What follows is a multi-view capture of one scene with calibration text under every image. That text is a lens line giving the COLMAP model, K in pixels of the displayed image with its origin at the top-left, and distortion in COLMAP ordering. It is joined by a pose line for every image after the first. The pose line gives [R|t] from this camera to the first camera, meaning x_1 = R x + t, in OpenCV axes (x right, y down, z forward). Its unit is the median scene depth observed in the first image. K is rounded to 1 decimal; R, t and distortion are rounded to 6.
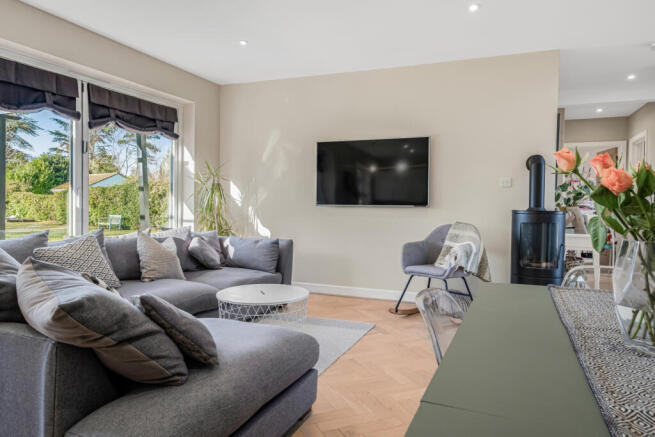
lens RADIAL K [[419.2, 0, 327.4], [0, 419.2, 217.5], [0, 0, 1]] dist [0.004047, 0.001260]
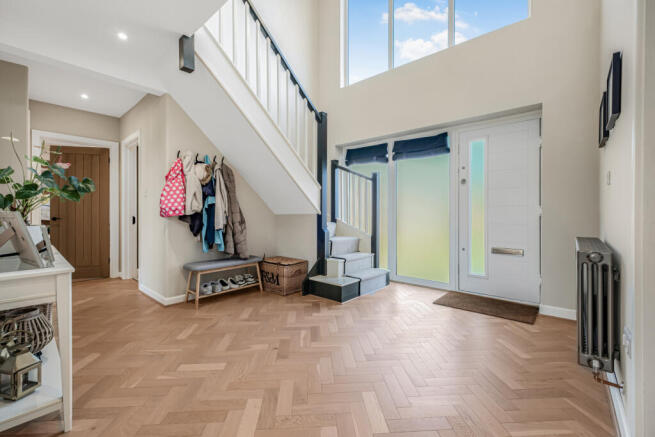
lens RADIAL K [[280.0, 0, 327.2], [0, 280.0, 216.0], [0, 0, 1]] dist [0.002997, 0.000746]
pose [[0.308842, -0.023650, 0.950819, 0.250378], [0.030692, 0.999418, 0.014889, -0.009422], [-0.950618, 0.024584, 0.309388, 0.359645]]
